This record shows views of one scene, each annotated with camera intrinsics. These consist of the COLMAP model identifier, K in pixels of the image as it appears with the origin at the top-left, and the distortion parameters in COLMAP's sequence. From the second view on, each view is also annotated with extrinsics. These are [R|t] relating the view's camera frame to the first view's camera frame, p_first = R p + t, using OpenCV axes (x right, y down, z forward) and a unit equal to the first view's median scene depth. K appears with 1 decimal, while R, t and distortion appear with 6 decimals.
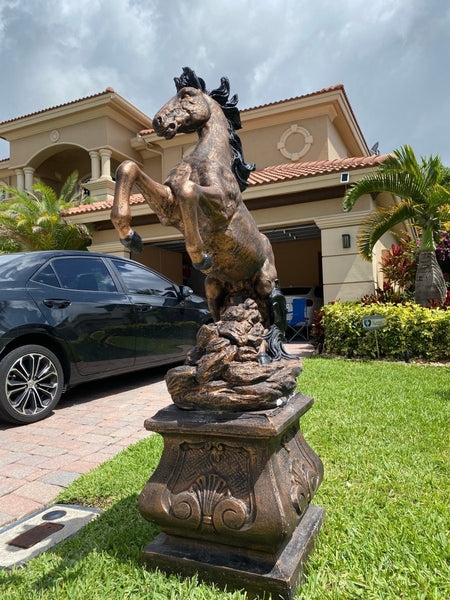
lens RADIAL K [[459.6, 0, 224.7], [0, 459.6, 299.6], [0, 0, 1]] dist [0.038236, -0.019920]
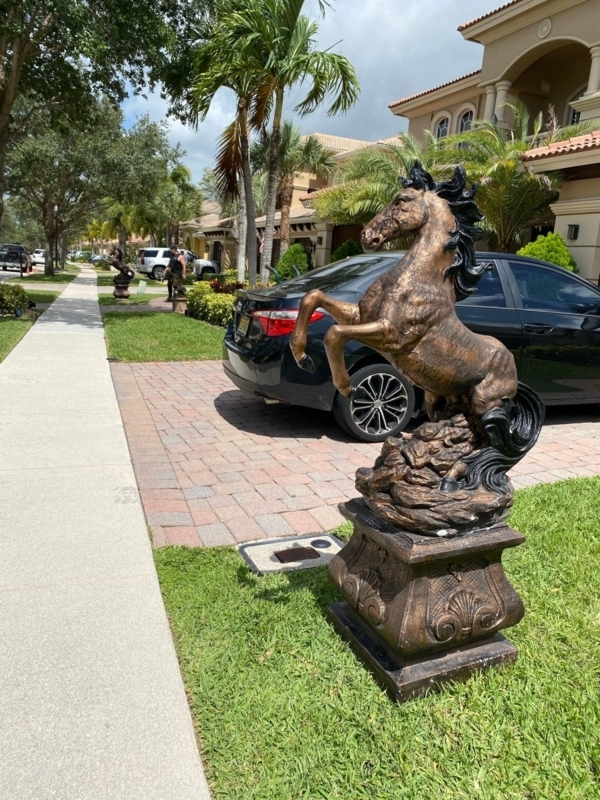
lens RADIAL K [[612.8, 0, 302.2], [0, 612.8, 399.2], [0, 0, 1]] dist [0.038236, -0.019920]
pose [[0.756417, 0.218615, -0.616474, 0.457472], [-0.070778, 0.964315, 0.255121, -0.261930], [0.650249, -0.149345, 0.744898, -0.092554]]
